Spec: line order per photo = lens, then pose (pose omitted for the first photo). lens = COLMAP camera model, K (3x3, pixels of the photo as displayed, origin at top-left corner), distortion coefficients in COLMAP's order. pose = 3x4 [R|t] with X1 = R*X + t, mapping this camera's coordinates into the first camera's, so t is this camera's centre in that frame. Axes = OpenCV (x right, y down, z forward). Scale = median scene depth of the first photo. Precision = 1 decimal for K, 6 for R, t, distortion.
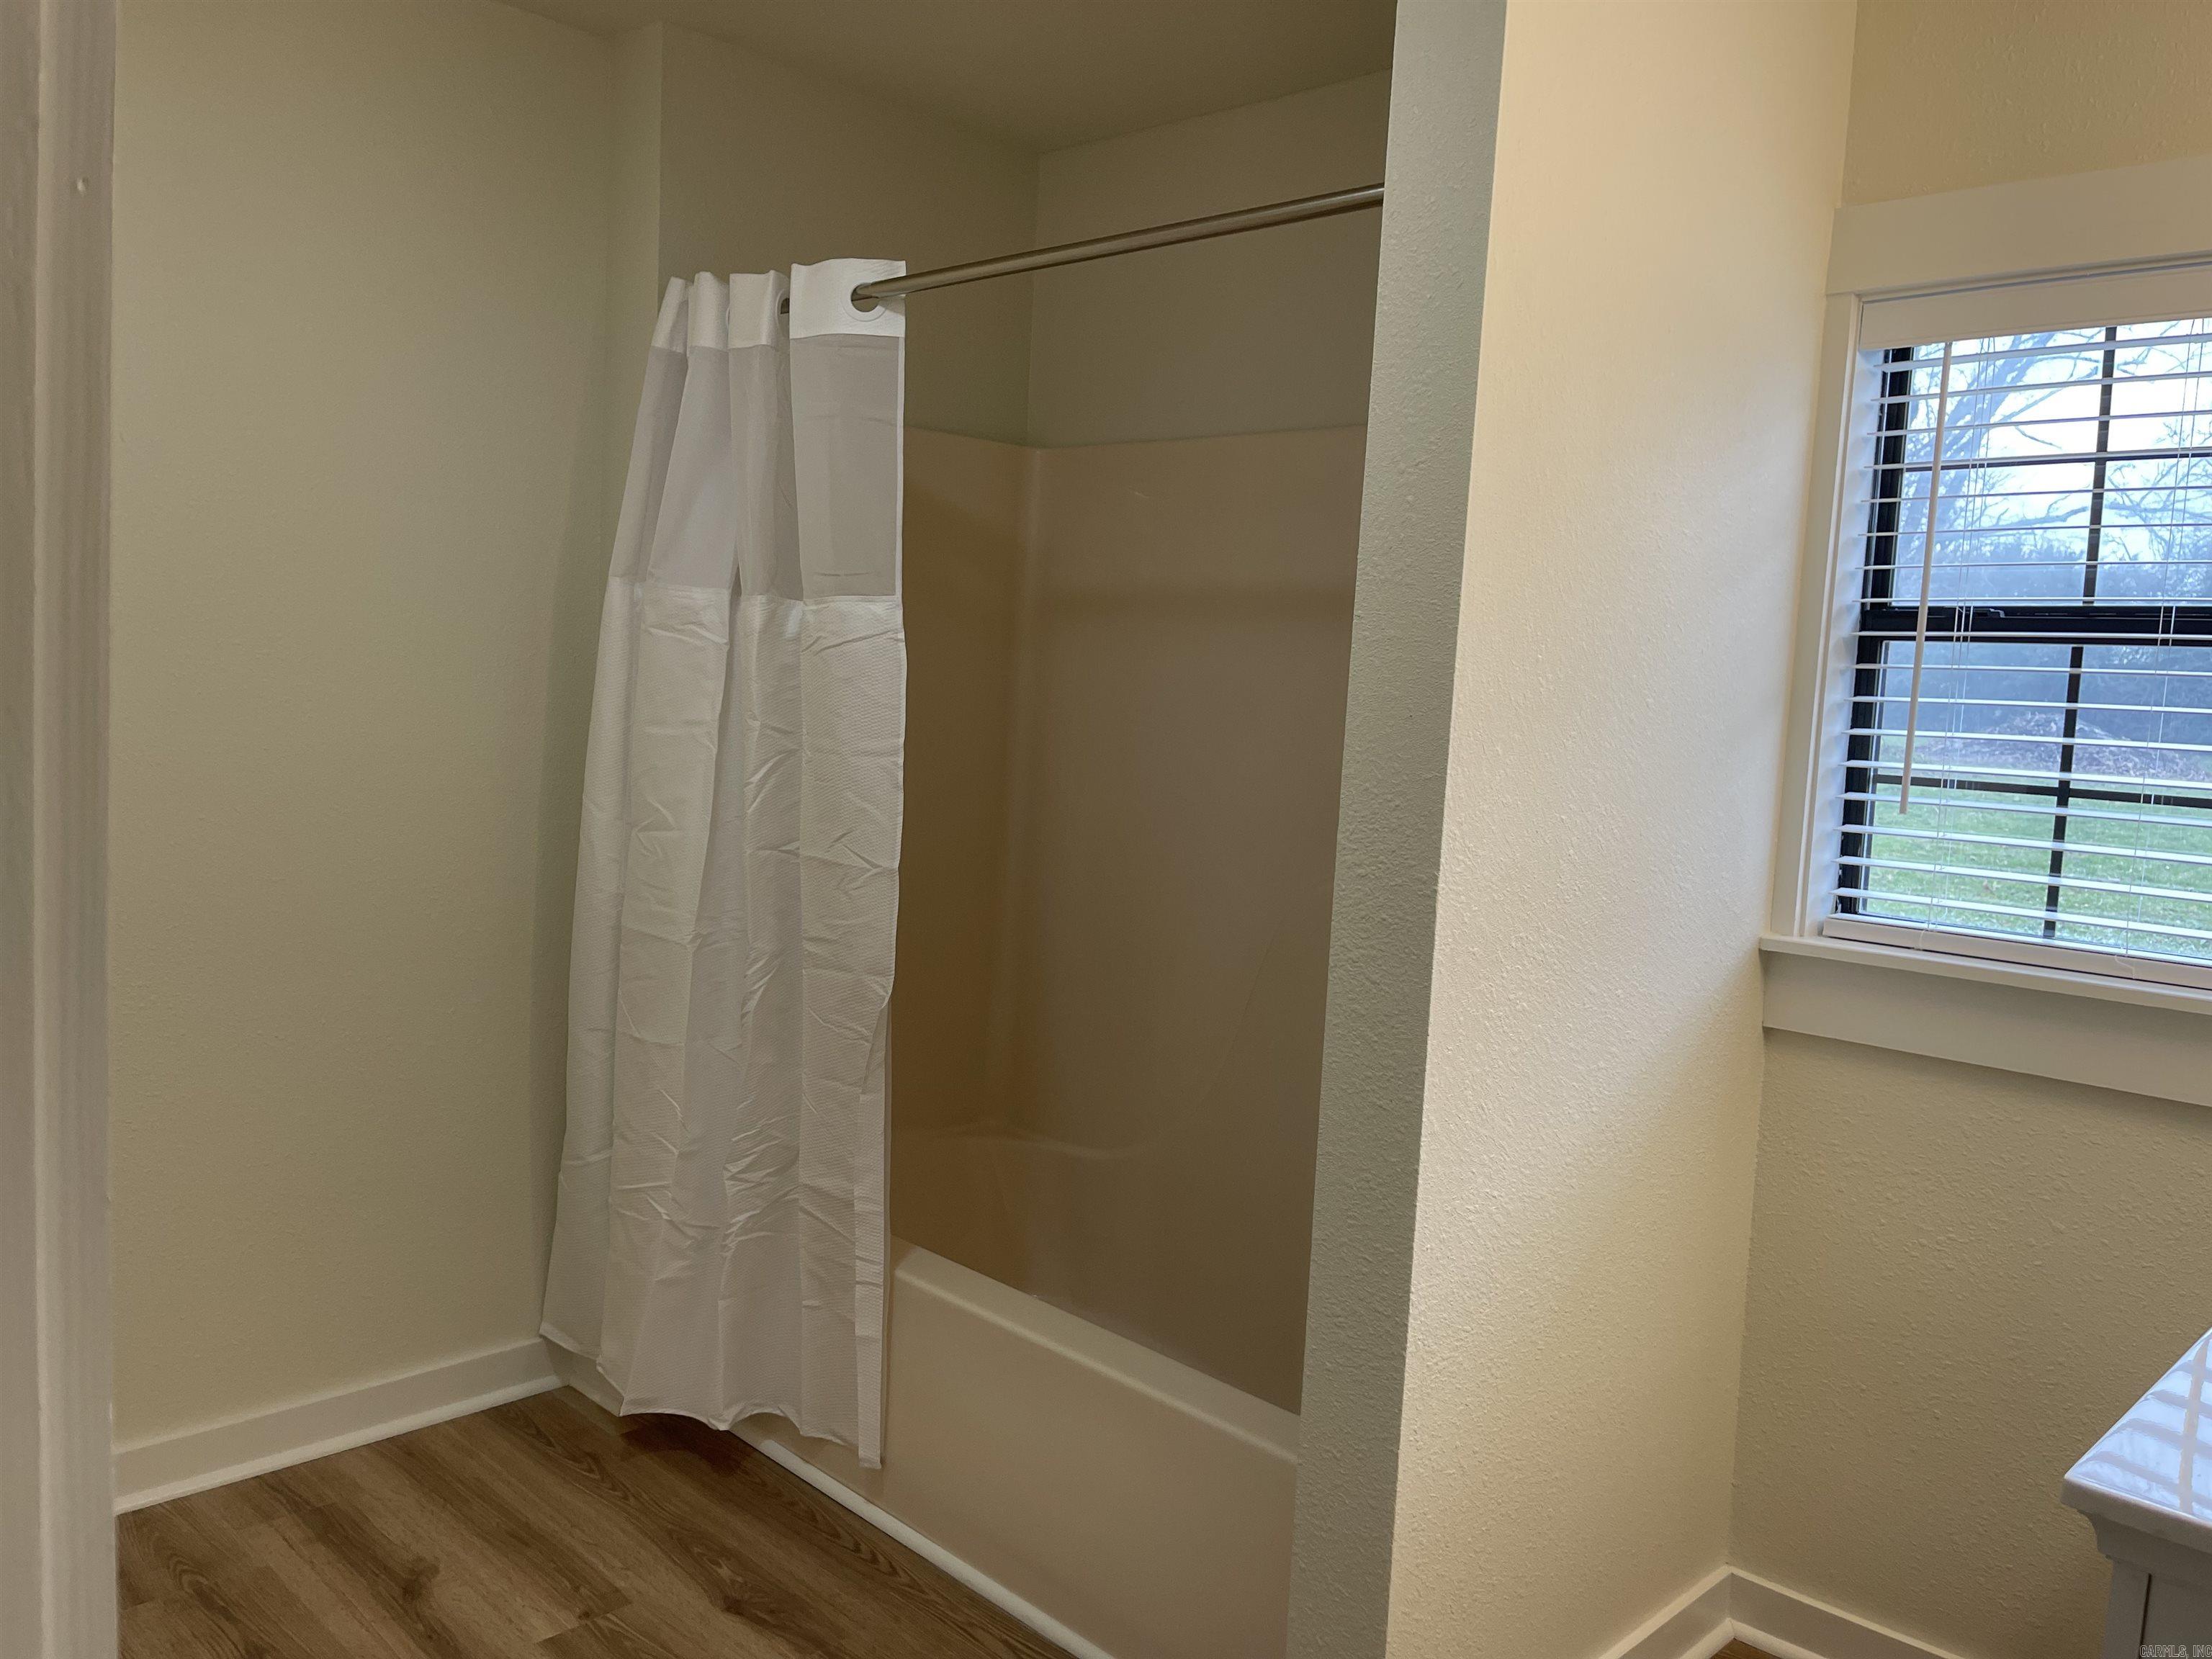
lens RADIAL K [[1647.4, 0, 1109.0], [0, 1647.4, 840.7], [0, 0, 1]] dist [0.046611, -0.081955]
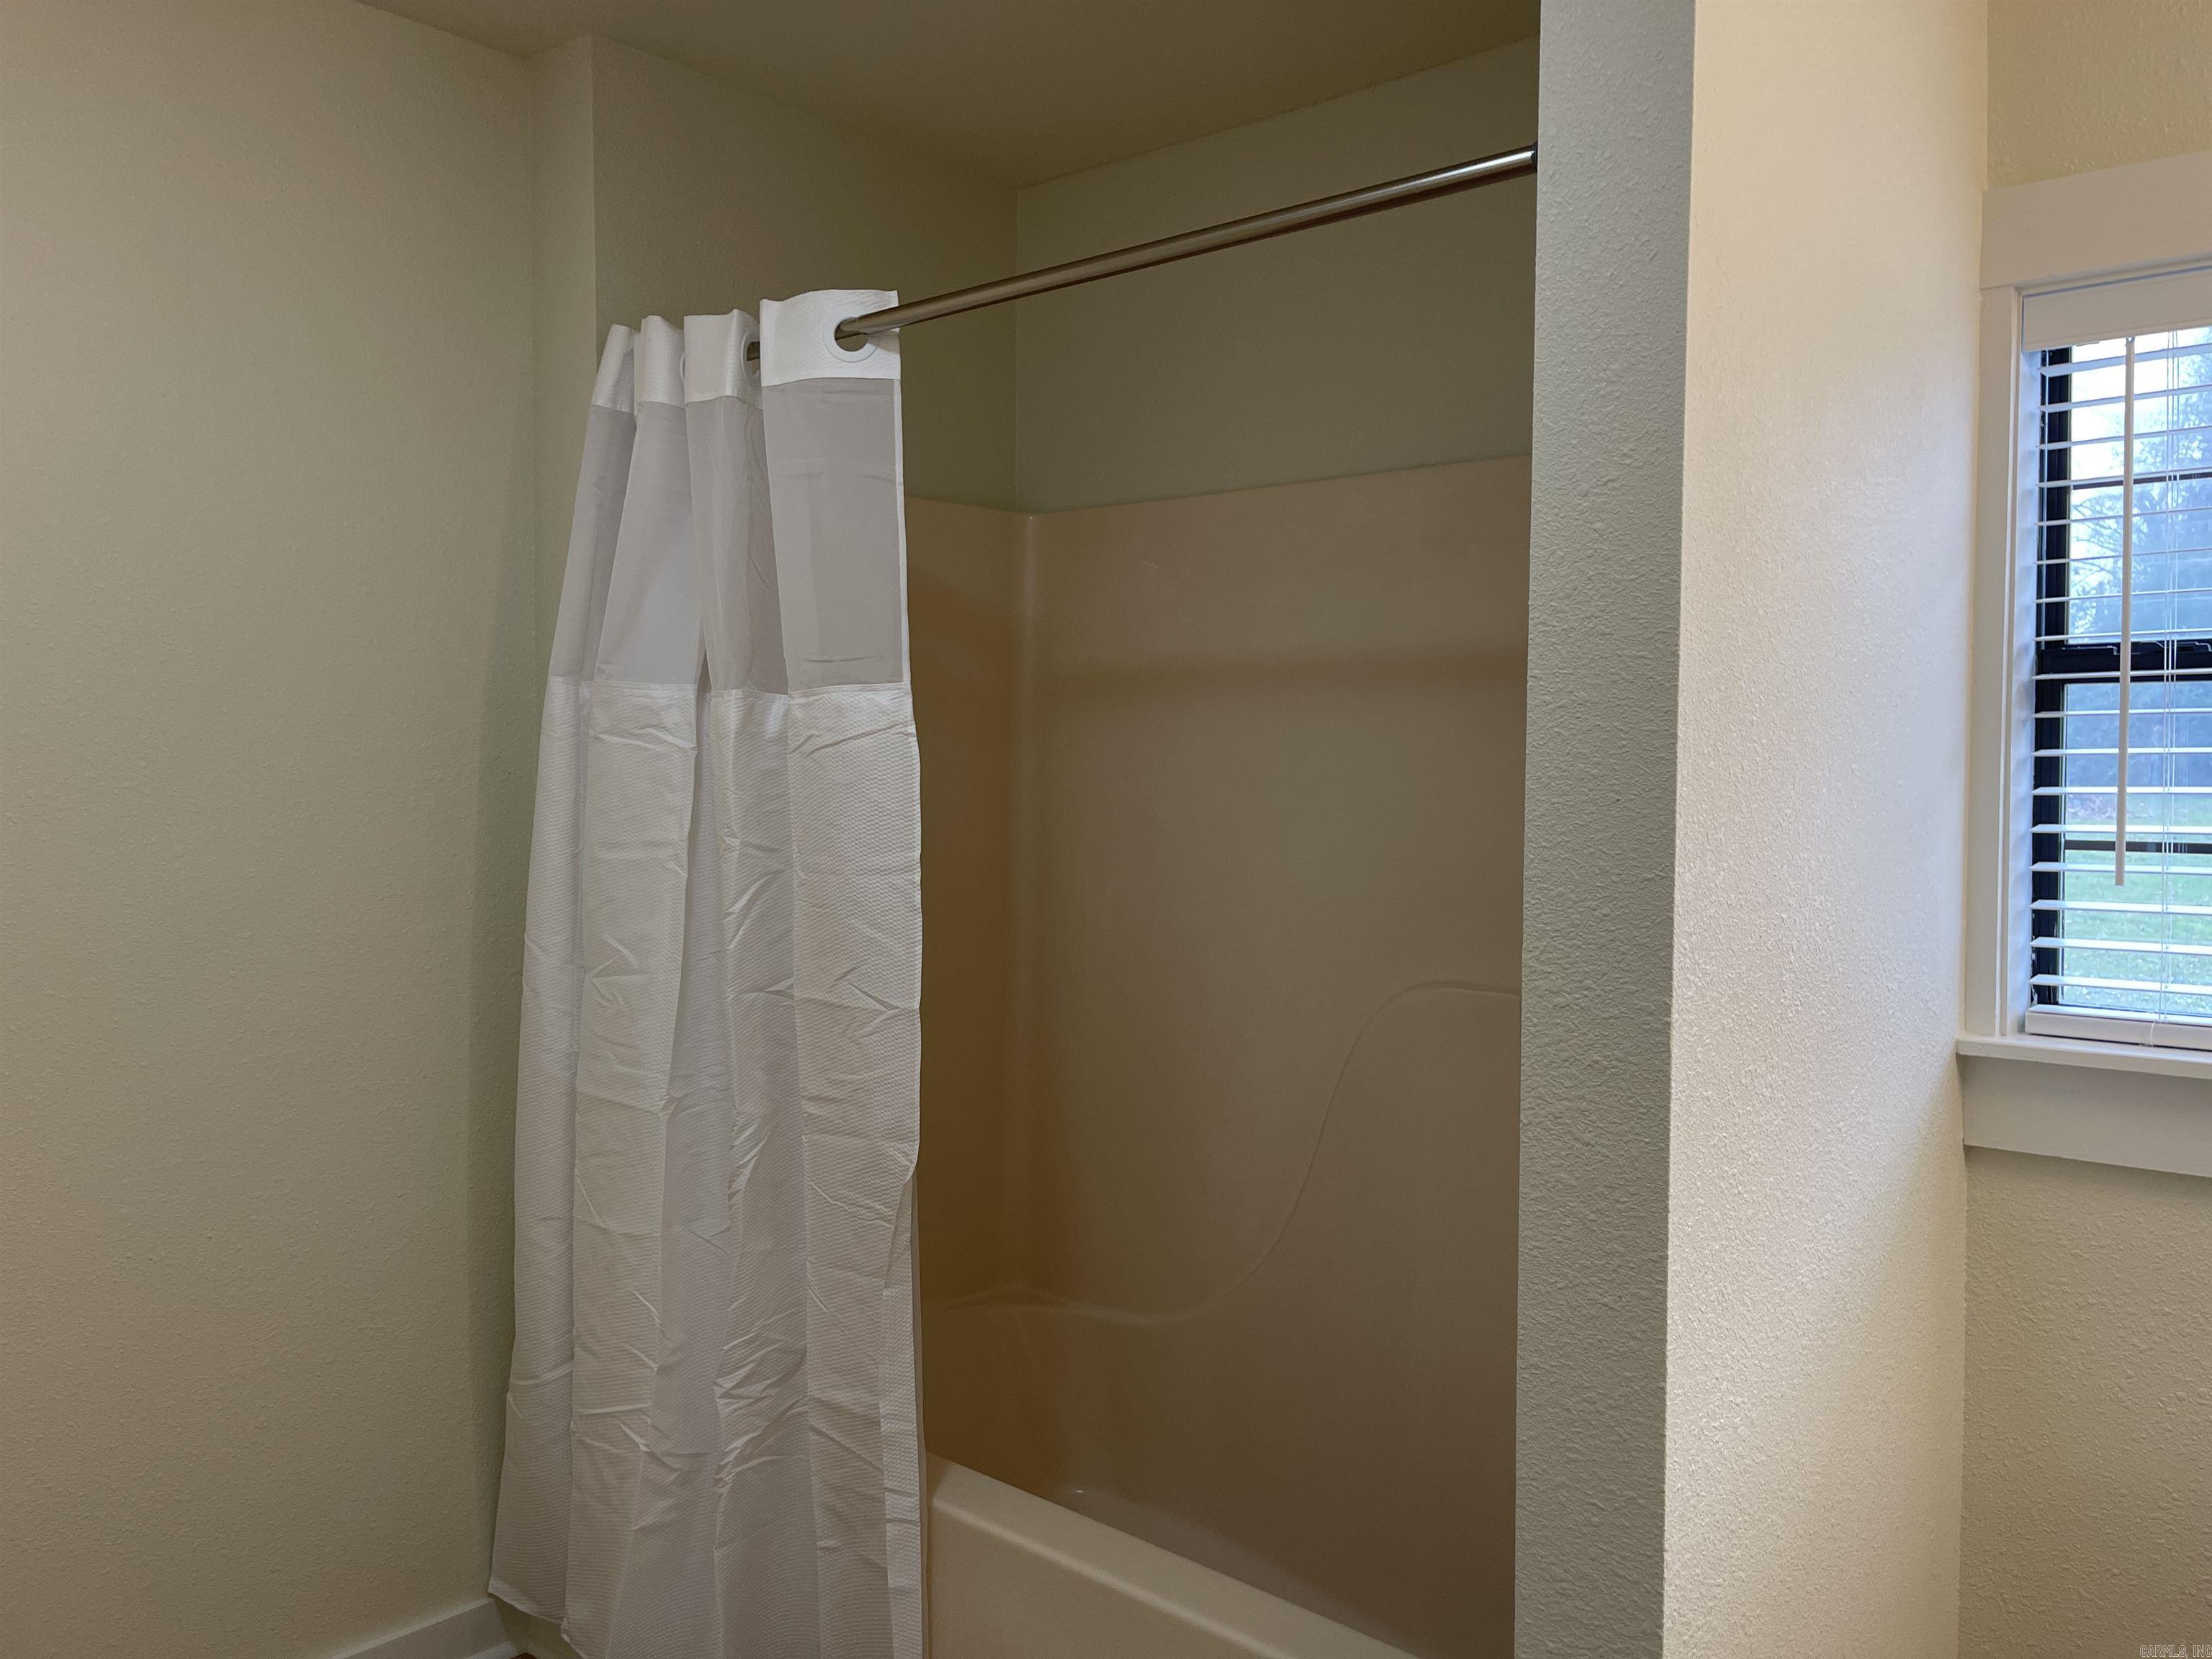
lens RADIAL K [[1608.7, 0, 1106.0], [0, 1608.7, 829.5], [0, 0, 1]] dist [0.018618, -0.004154]
pose [[0.997206, -0.047739, 0.057454, -0.076387], [0.050952, 0.997140, -0.055825, -0.023087], [-0.054625, 0.058597, 0.996786, 0.185358]]
